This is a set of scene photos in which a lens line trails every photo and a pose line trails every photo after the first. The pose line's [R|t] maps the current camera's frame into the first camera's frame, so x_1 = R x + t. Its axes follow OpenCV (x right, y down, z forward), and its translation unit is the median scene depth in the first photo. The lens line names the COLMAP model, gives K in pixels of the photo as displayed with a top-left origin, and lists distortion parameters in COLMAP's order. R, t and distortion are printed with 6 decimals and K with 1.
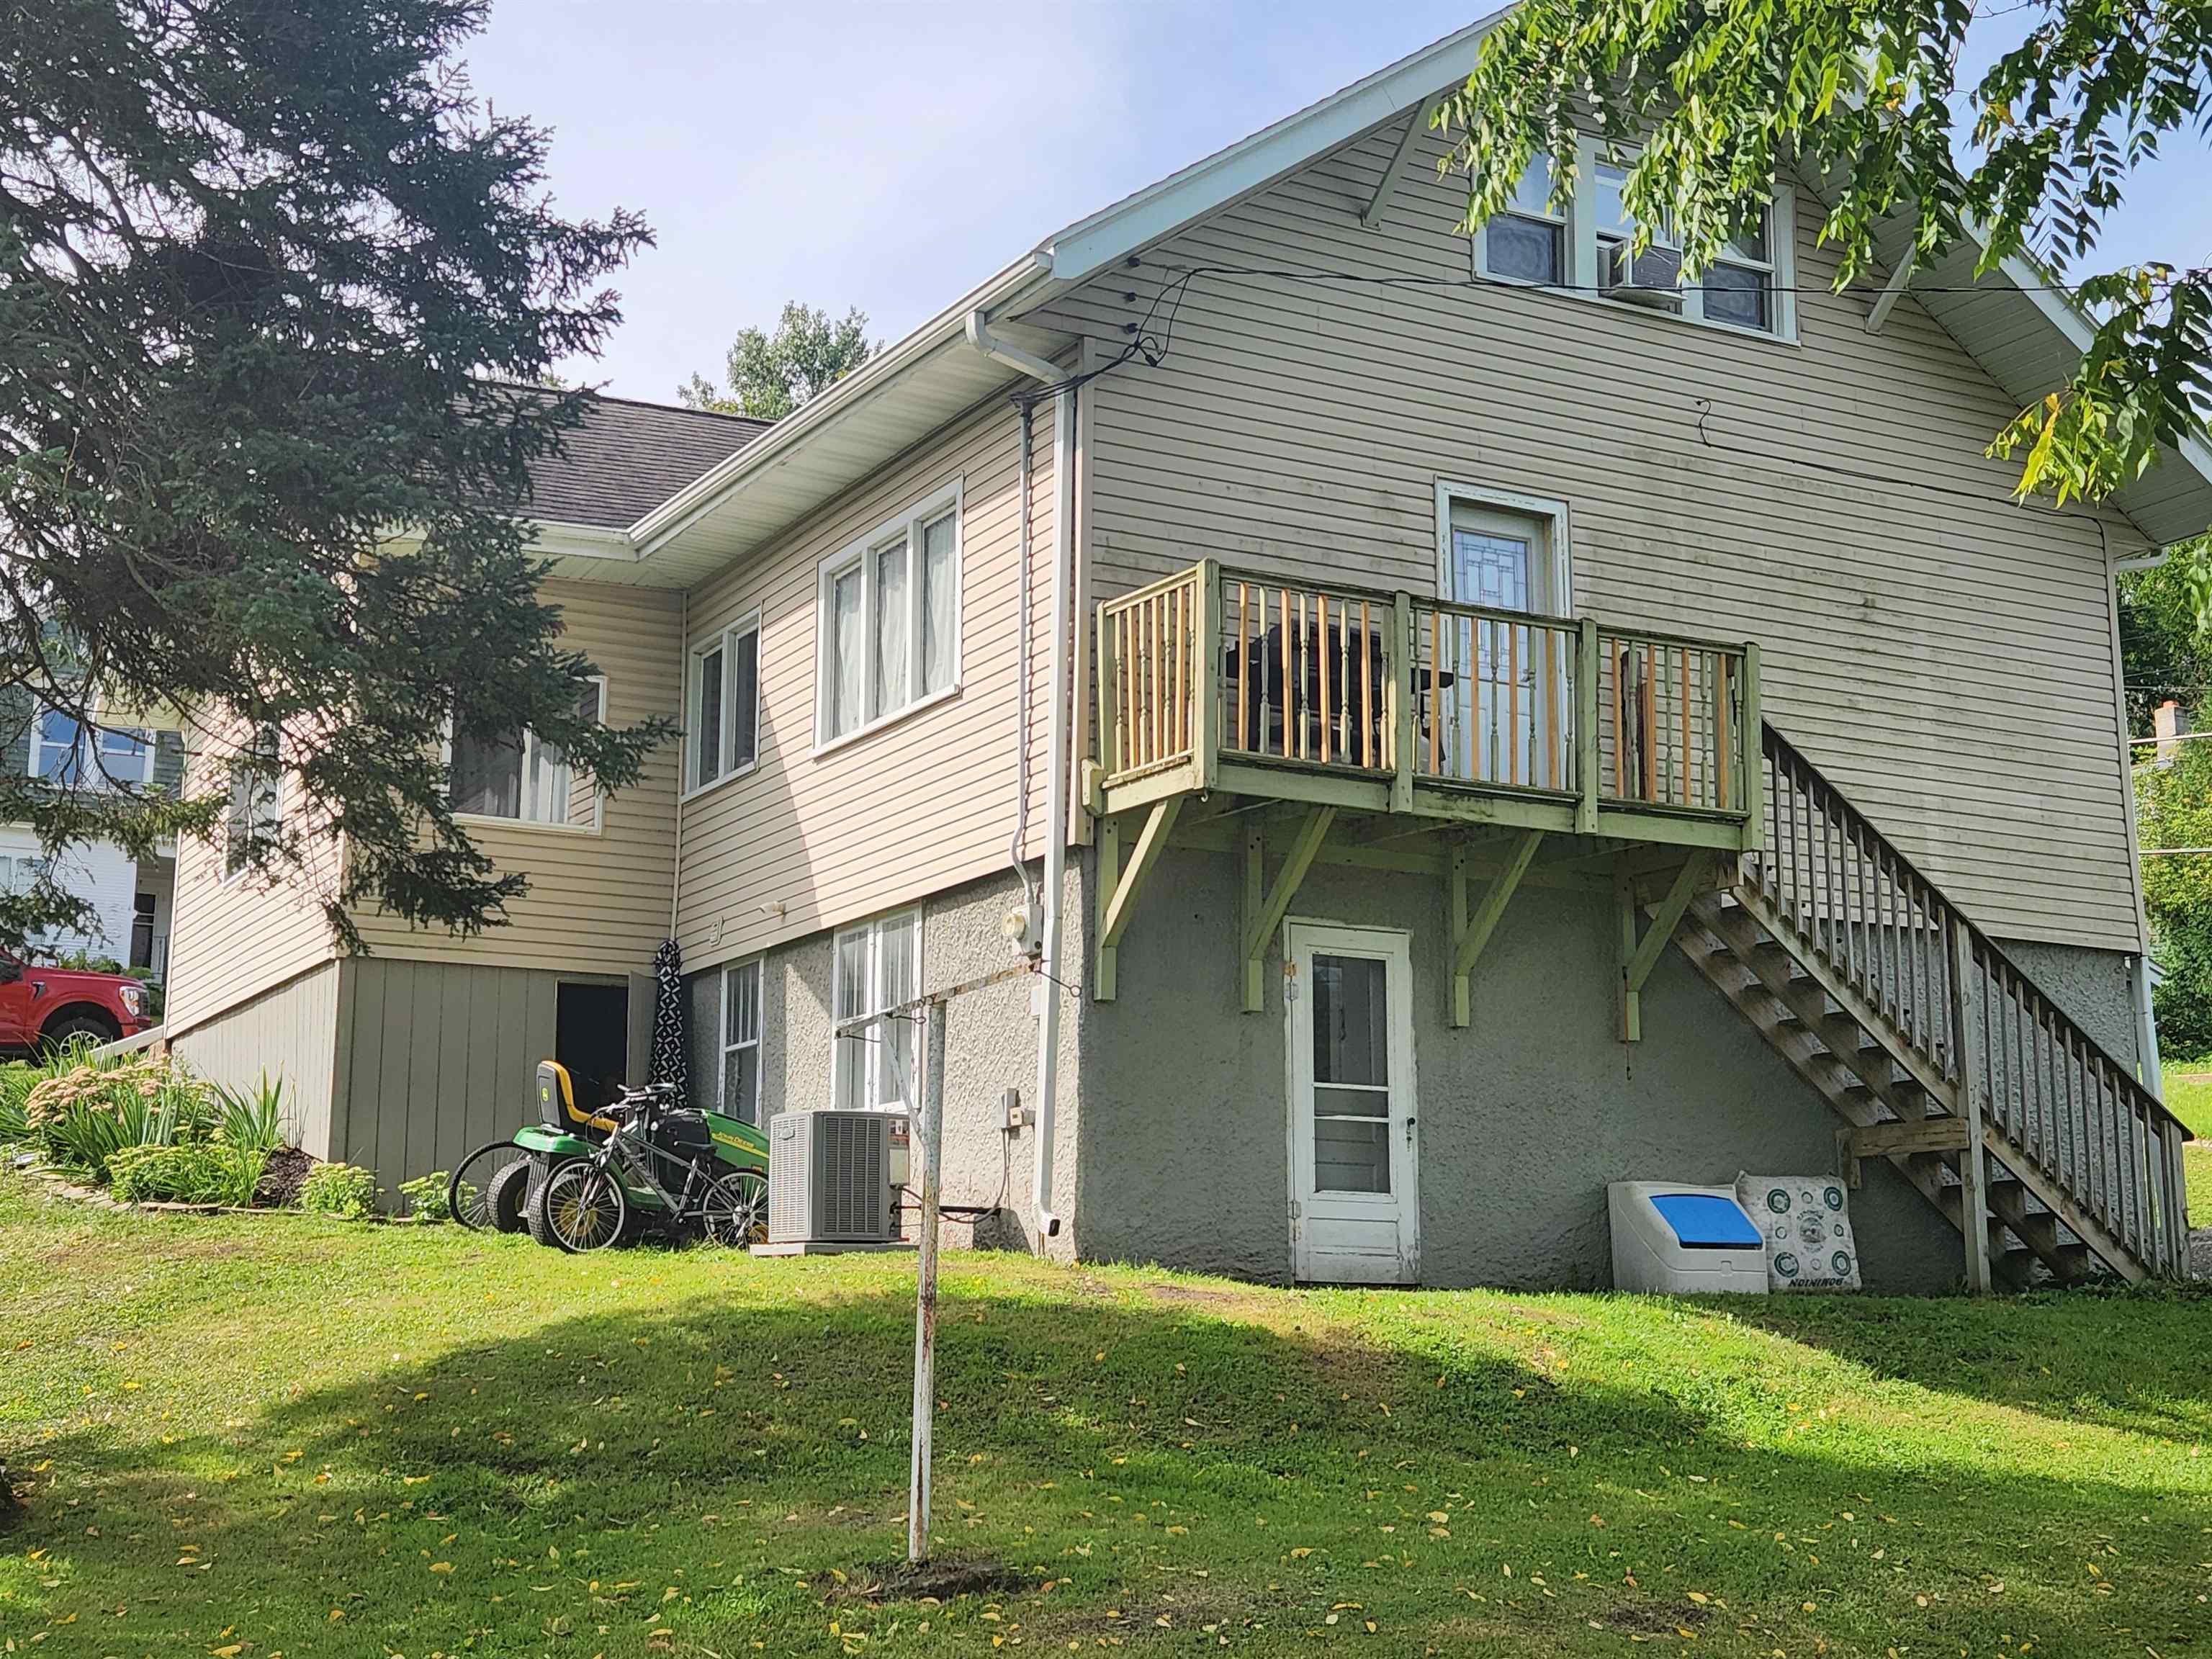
lens RADIAL K [[2889.4, 0, 1099.1], [0, 2889.4, 783.4], [0, 0, 1]] dist [0.076751, -0.023586]
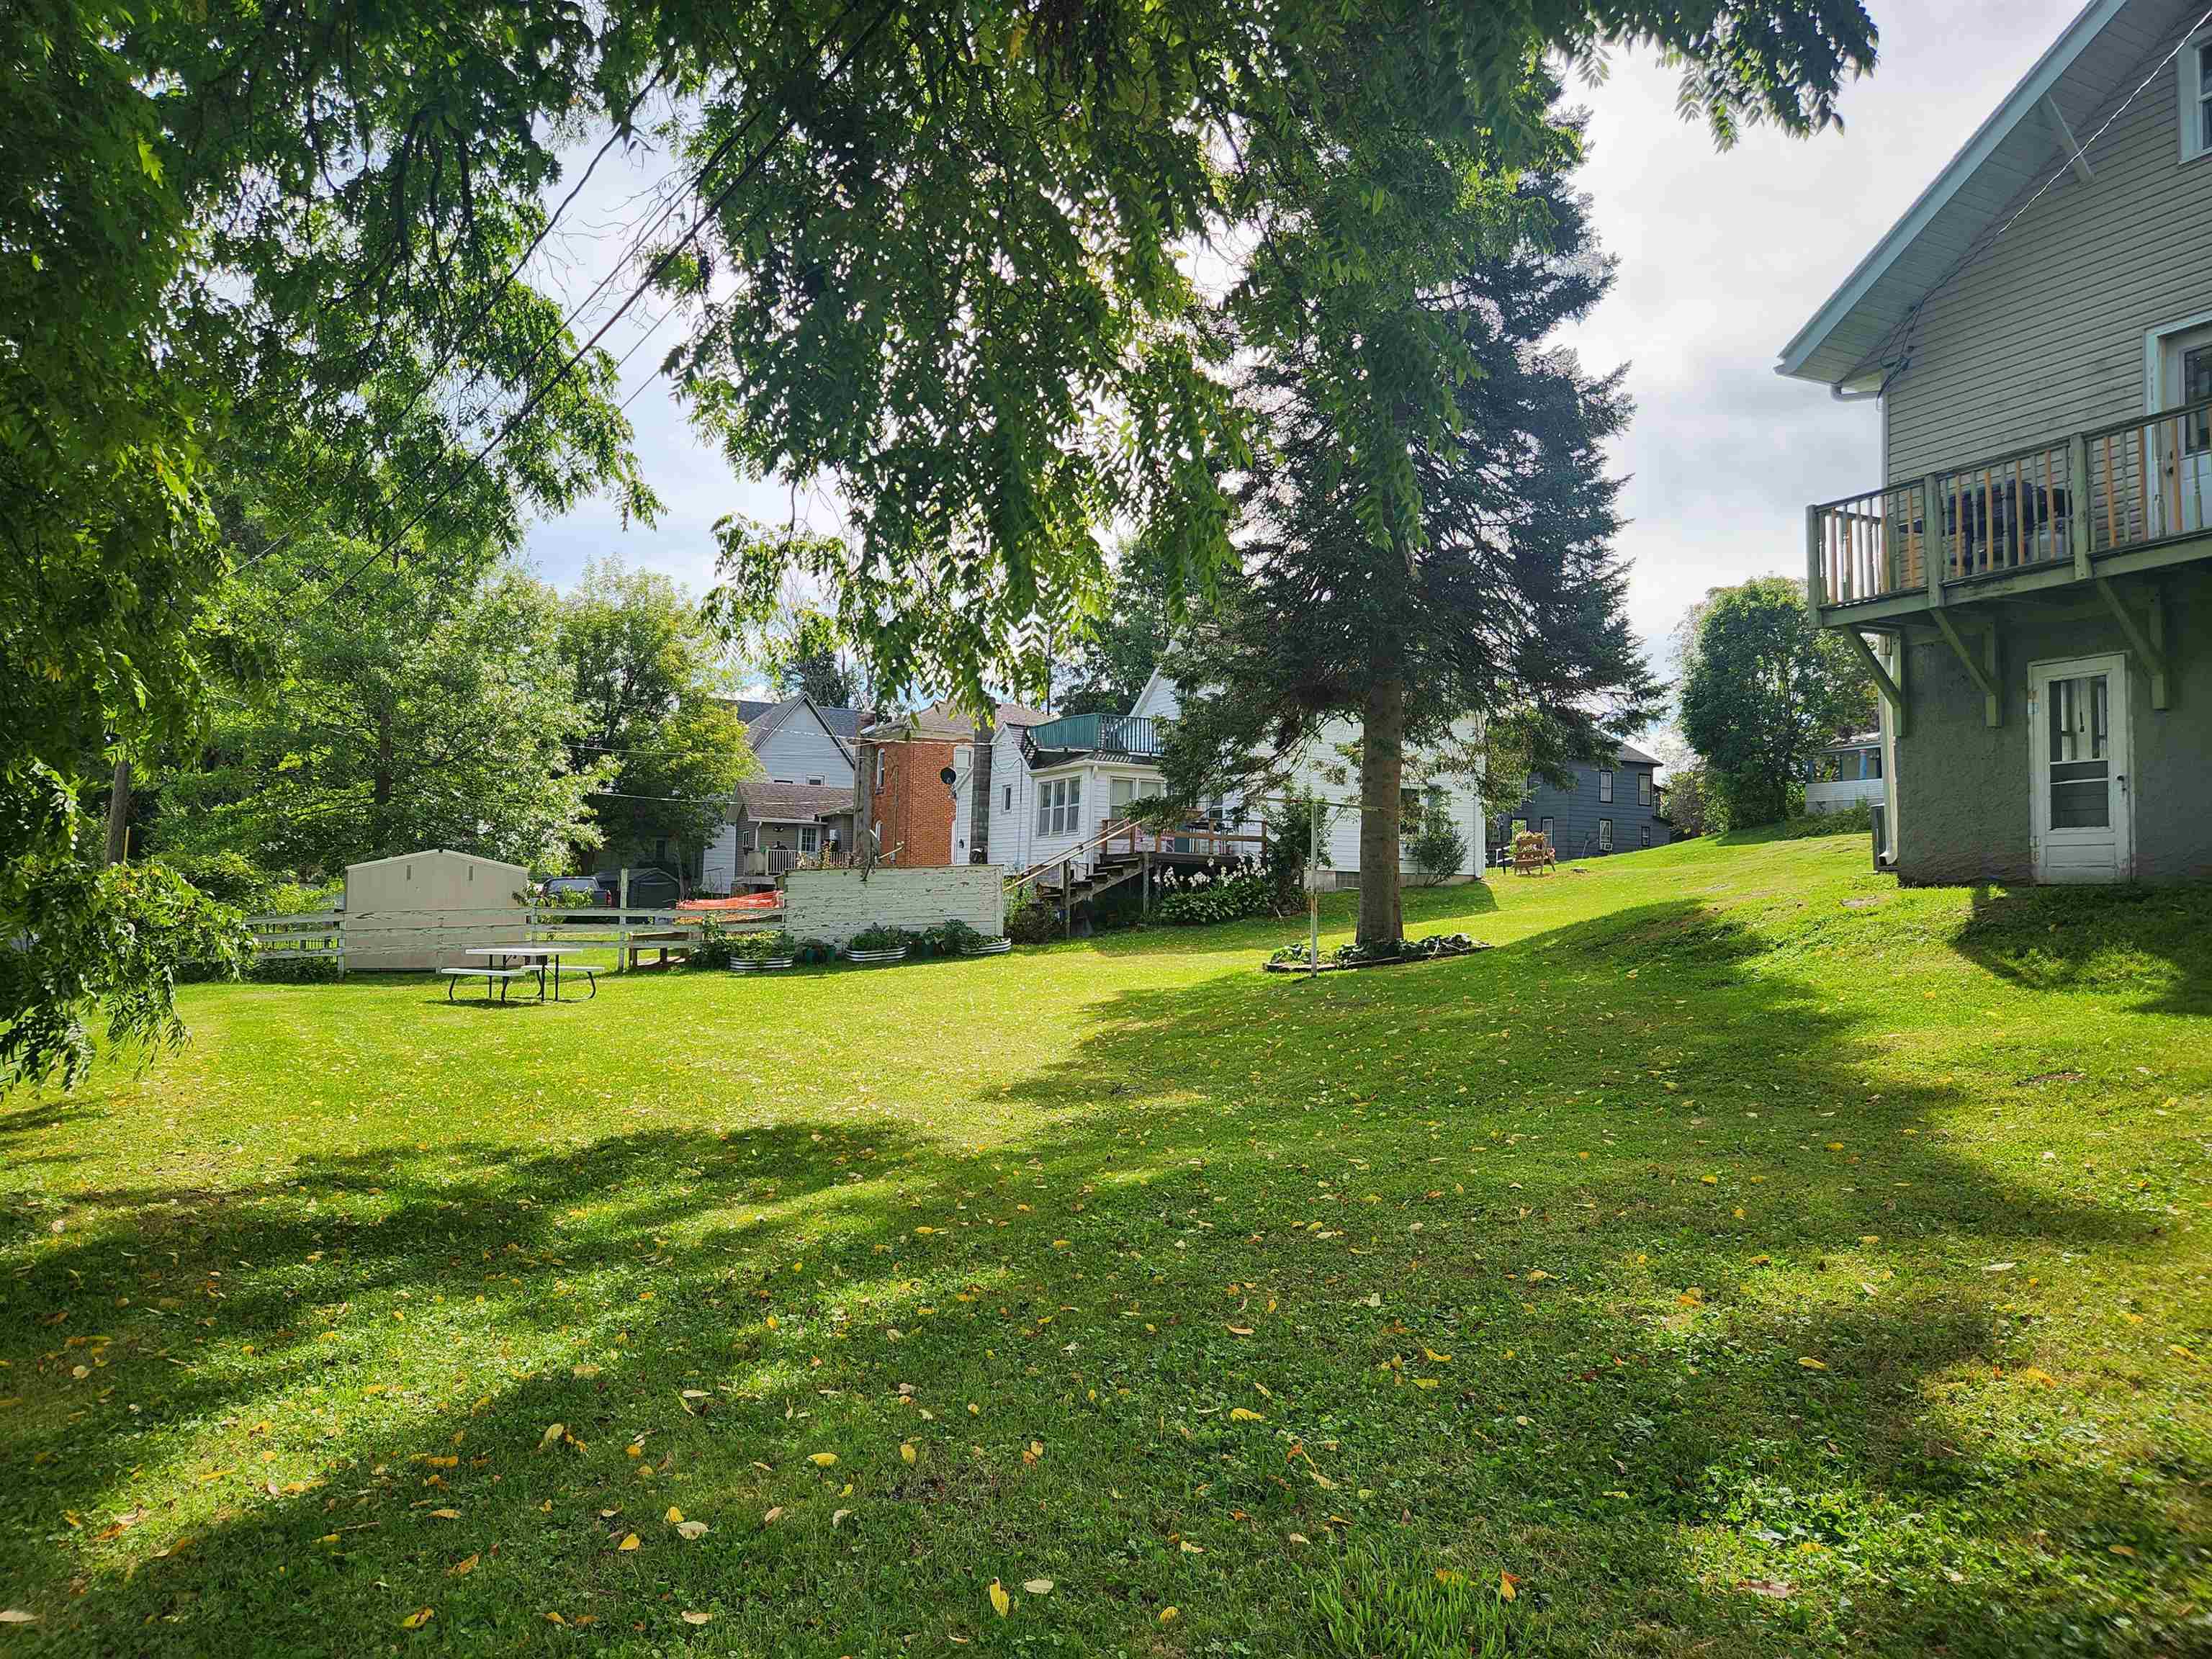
lens RADIAL K [[1490.9, 0, 1088.1], [0, 1490.9, 826.9], [0, 0, 1]] dist [0.089908, -0.077661]
pose [[-0.043188, -0.068916, -0.996687, 0.920276], [0.172801, 0.982067, -0.075393, 0.108045], [0.984010, -0.175484, -0.030505, 0.484432]]
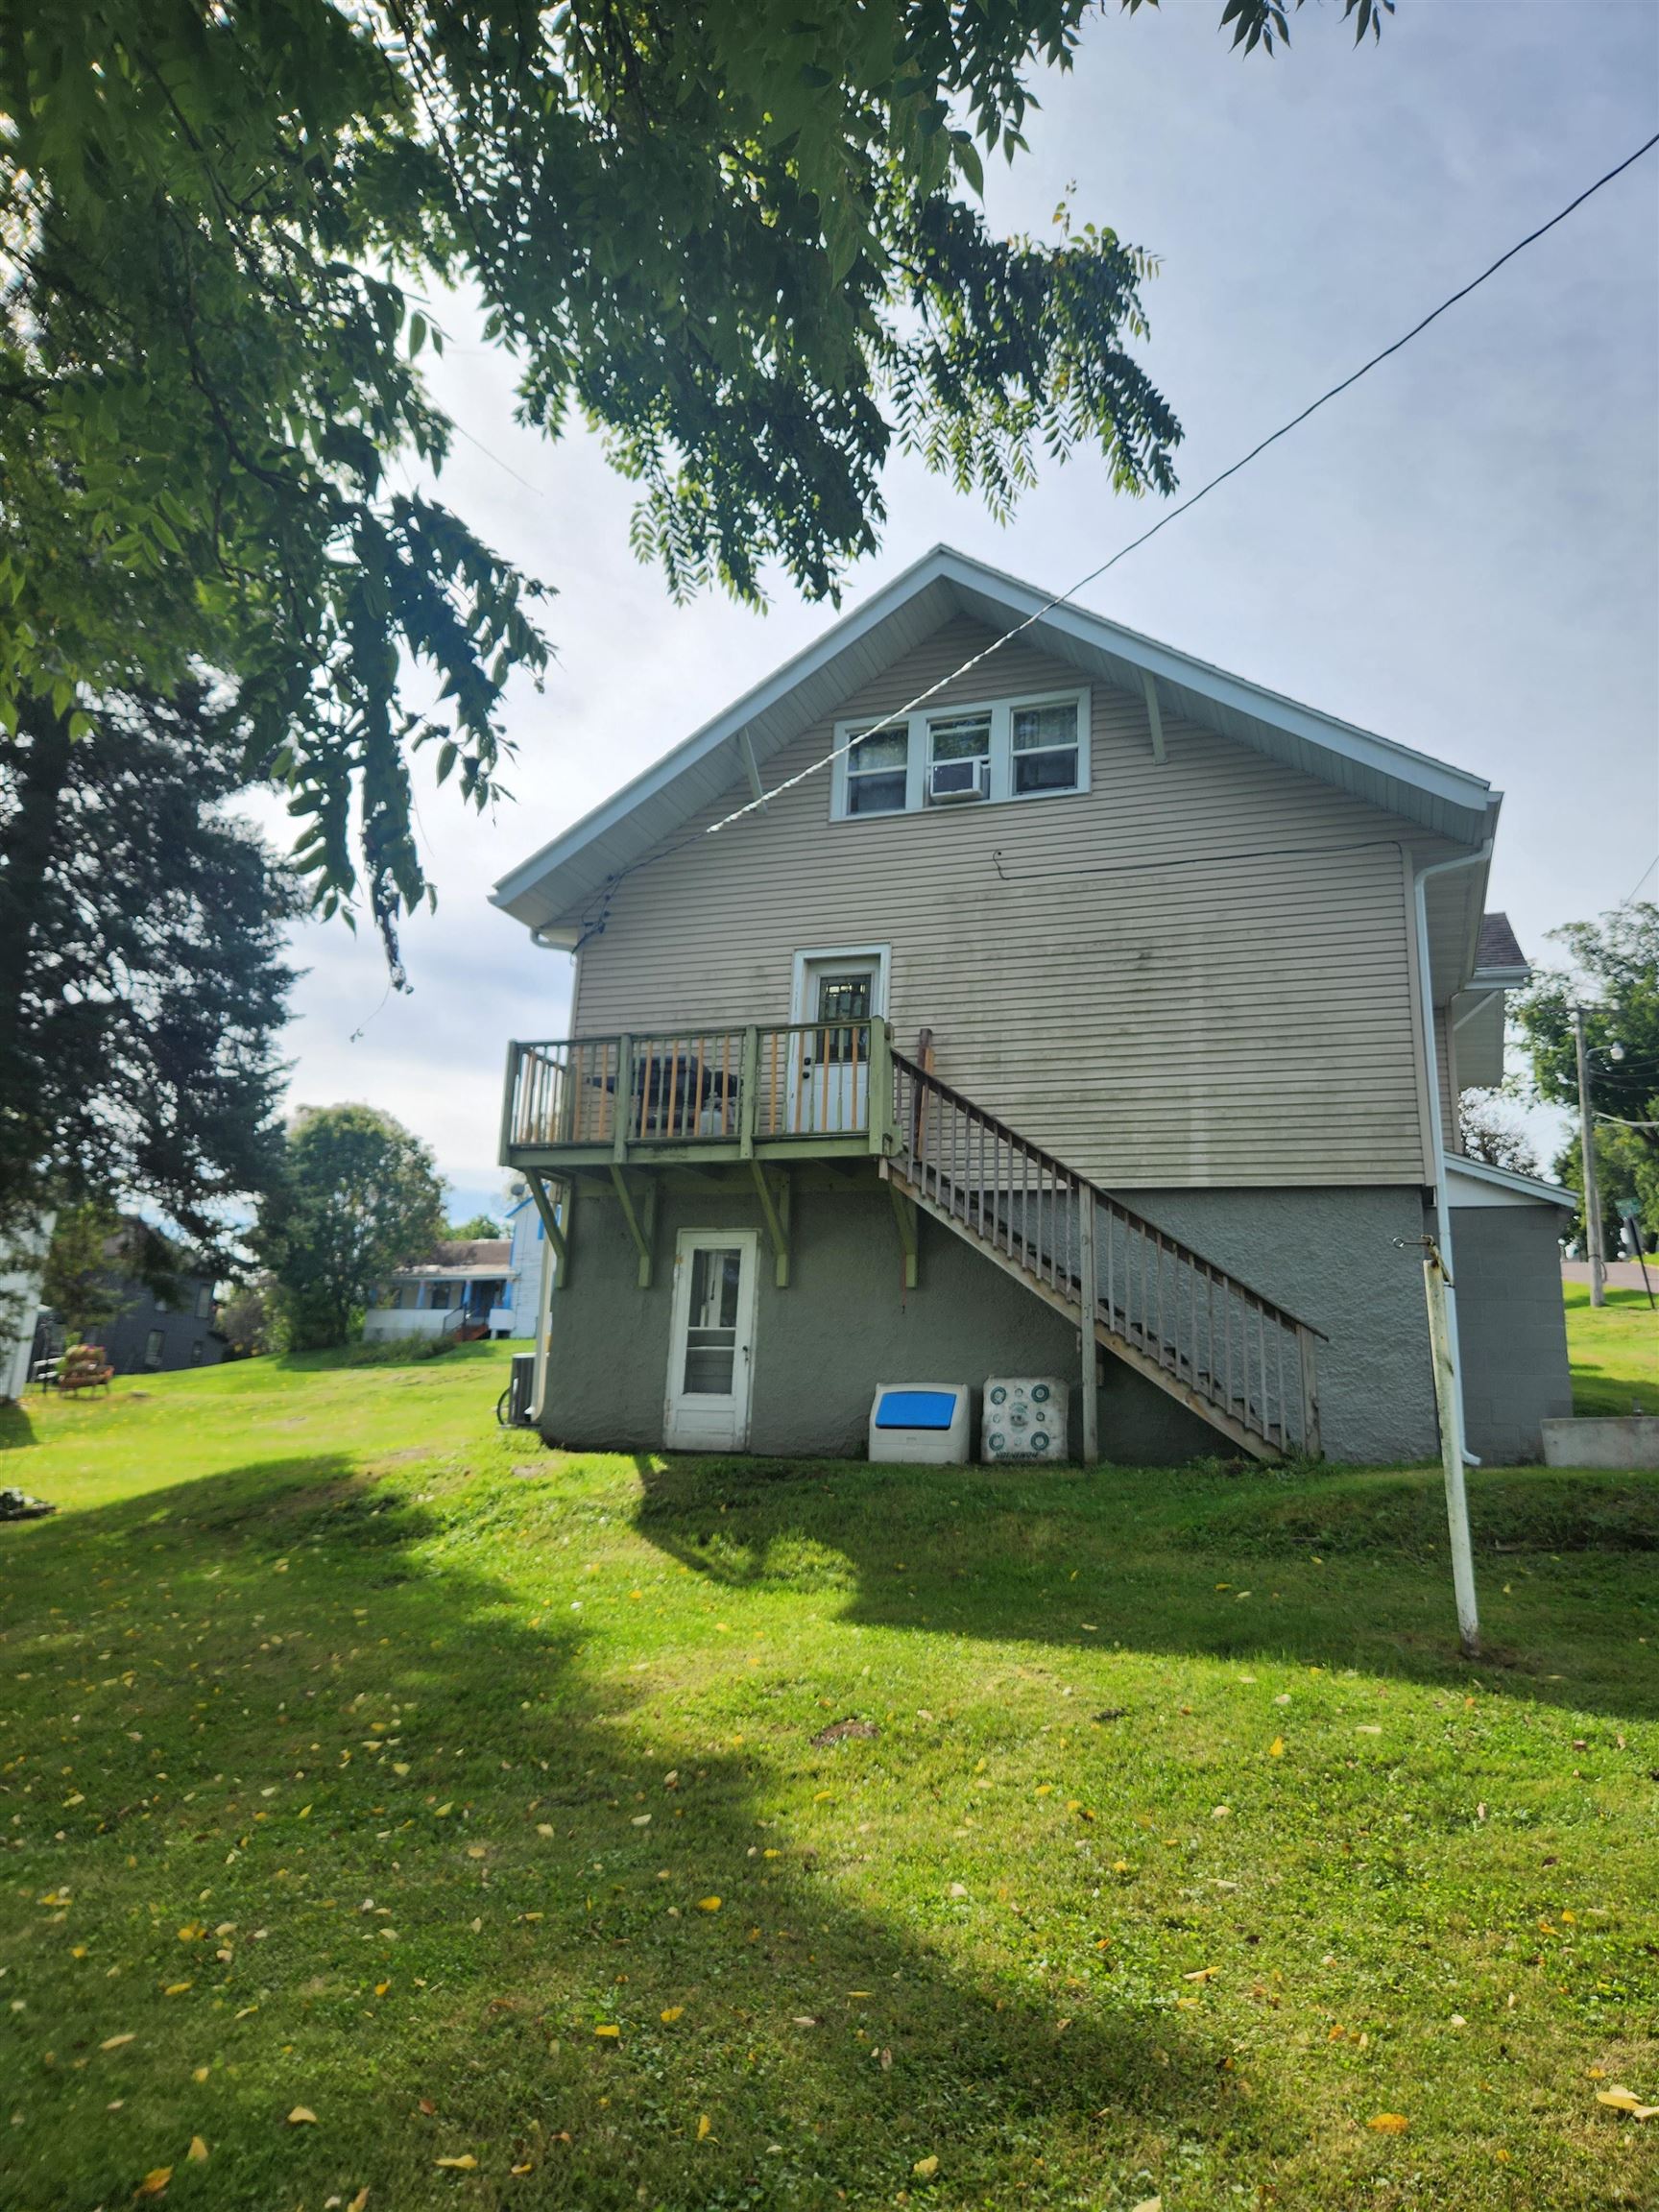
lens RADIAL K [[1493.7, 0, 842.2], [0, 1493.7, 1059.1], [0, 0, 1]] dist [0.084765, -0.085028]
pose [[0.661837, -0.179429, -0.727858, 0.773683], [0.108466, 0.983637, -0.143855, 0.083223], [0.741760, 0.016260, 0.670469, 0.474401]]
